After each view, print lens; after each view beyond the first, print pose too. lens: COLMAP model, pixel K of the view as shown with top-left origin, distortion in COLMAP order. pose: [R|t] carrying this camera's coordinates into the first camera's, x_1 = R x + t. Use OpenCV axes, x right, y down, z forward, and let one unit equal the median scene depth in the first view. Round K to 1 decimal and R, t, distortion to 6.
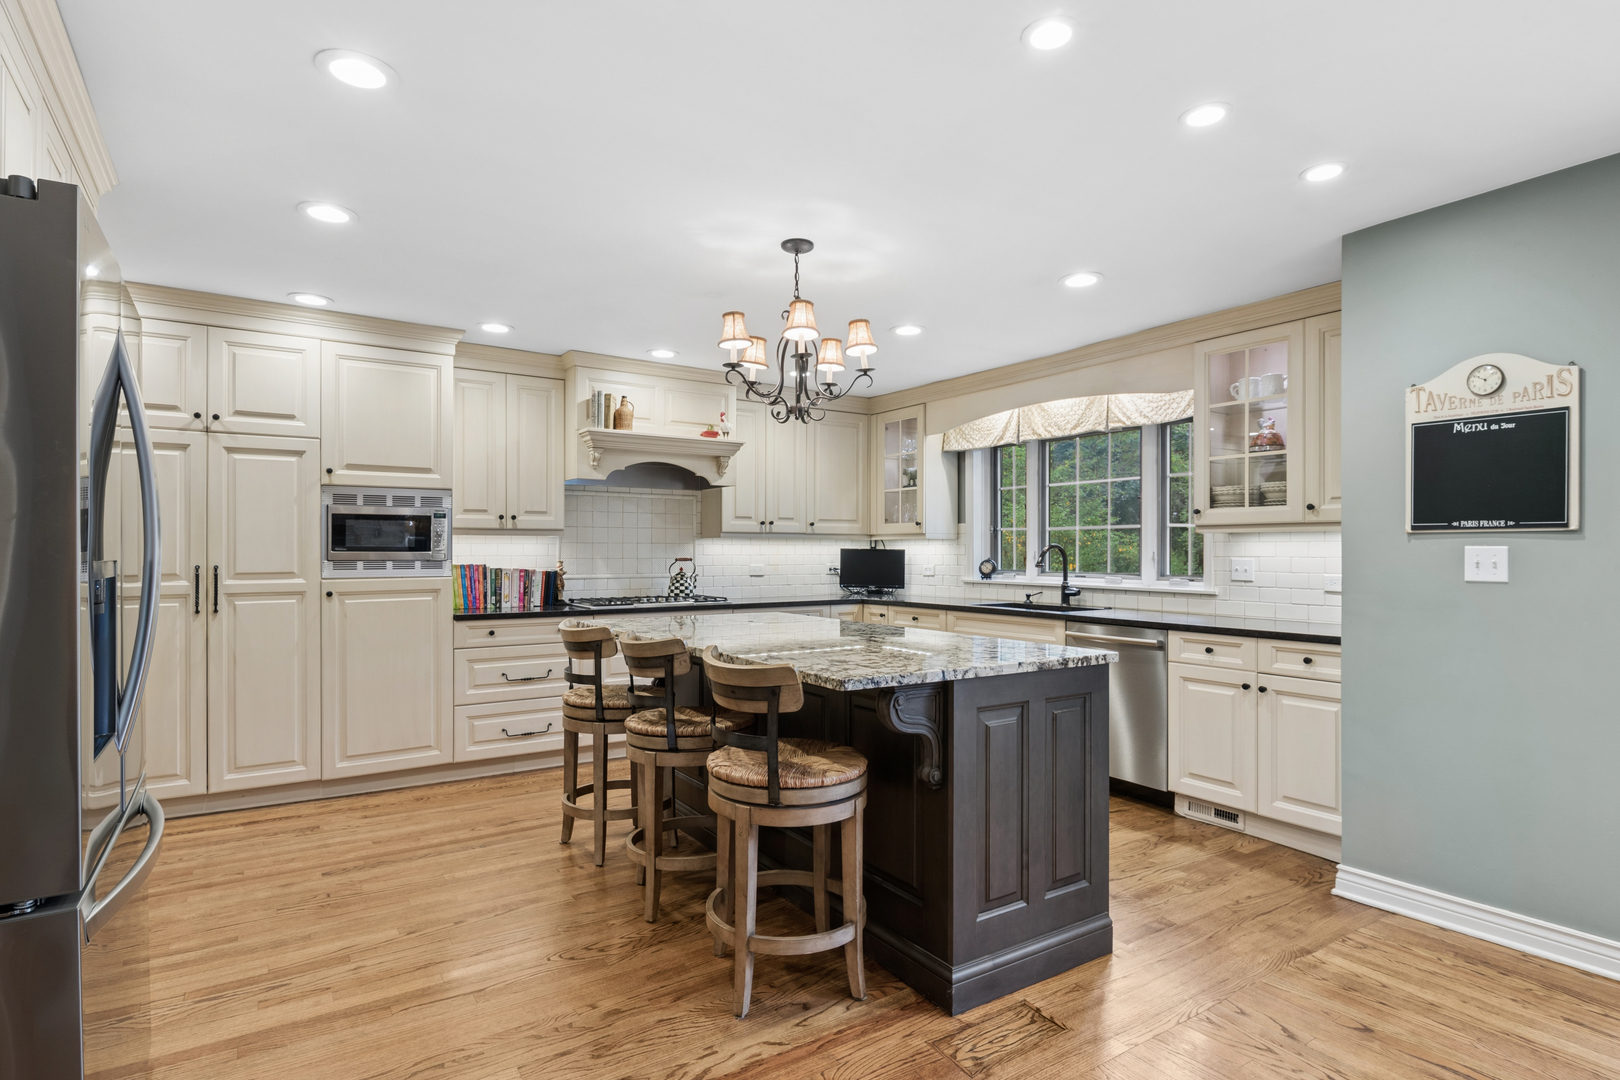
lens RADIAL K [[842.5, 0, 817.0], [0, 842.5, 550.4], [0, 0, 1]] dist [0.002436, -0.006574]
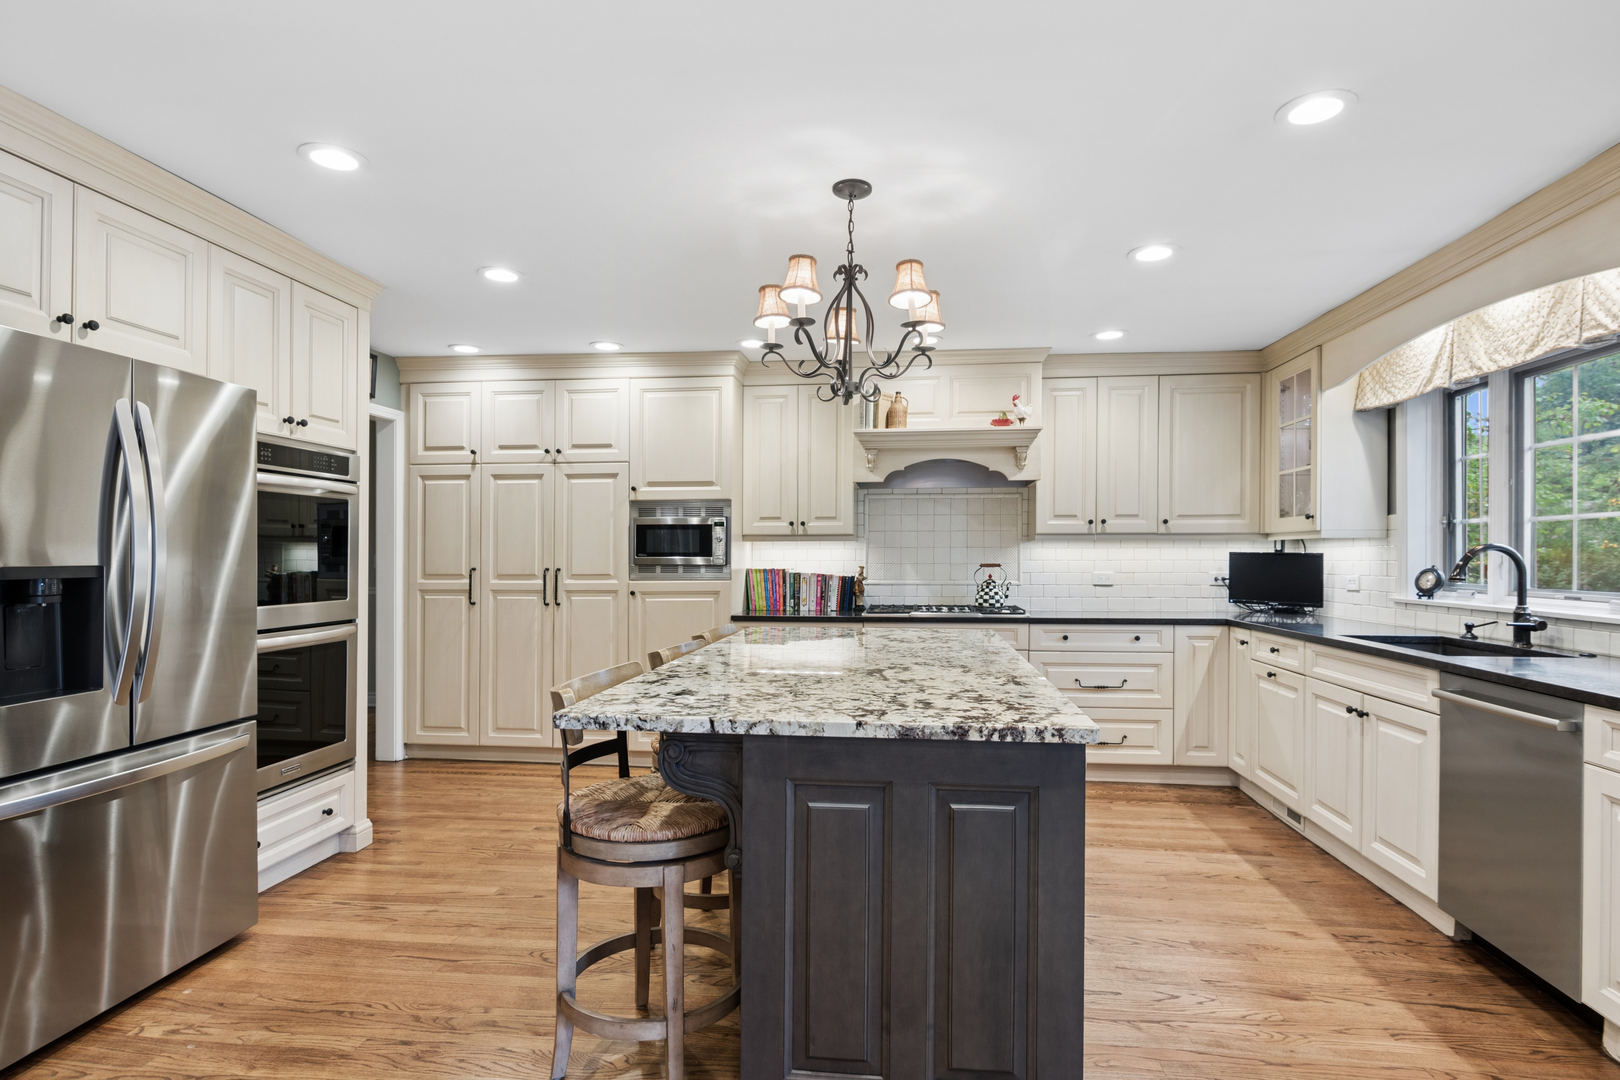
lens RADIAL K [[842.5, 0, 808.2], [0, 842.5, 545.9], [0, 0, 1]] dist [0.002436, -0.006574]
pose [[0.758877, -0.009234, -0.651168, 0.323616], [0.002335, 0.999932, -0.011458, -0.000081], [0.651229, 0.007175, 0.758847, 0.229953]]
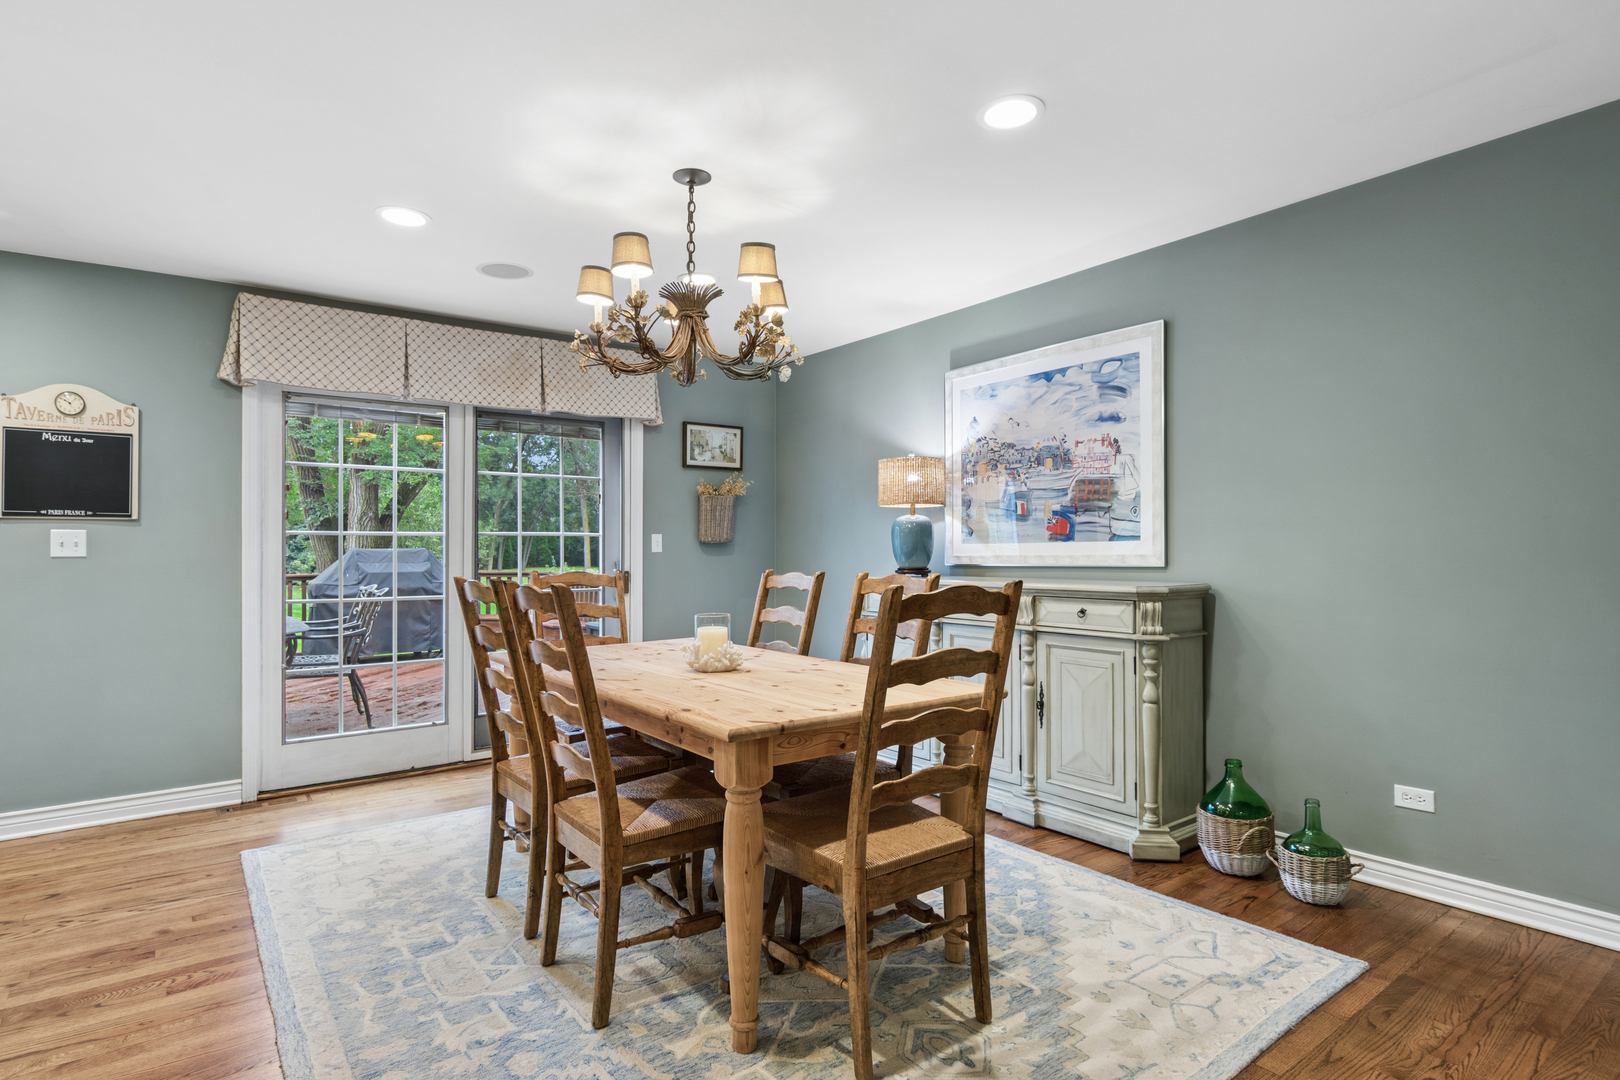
lens RADIAL K [[842.5, 0, 810.7], [0, 842.5, 542.5], [0, 0, 1]] dist [0.002436, -0.006574]
pose [[-0.046758, 0.003179, 0.998901, -0.409134], [-0.001075, 0.999994, -0.003232, 0.012673], [-0.998906, -0.001225, -0.046754, -0.067983]]
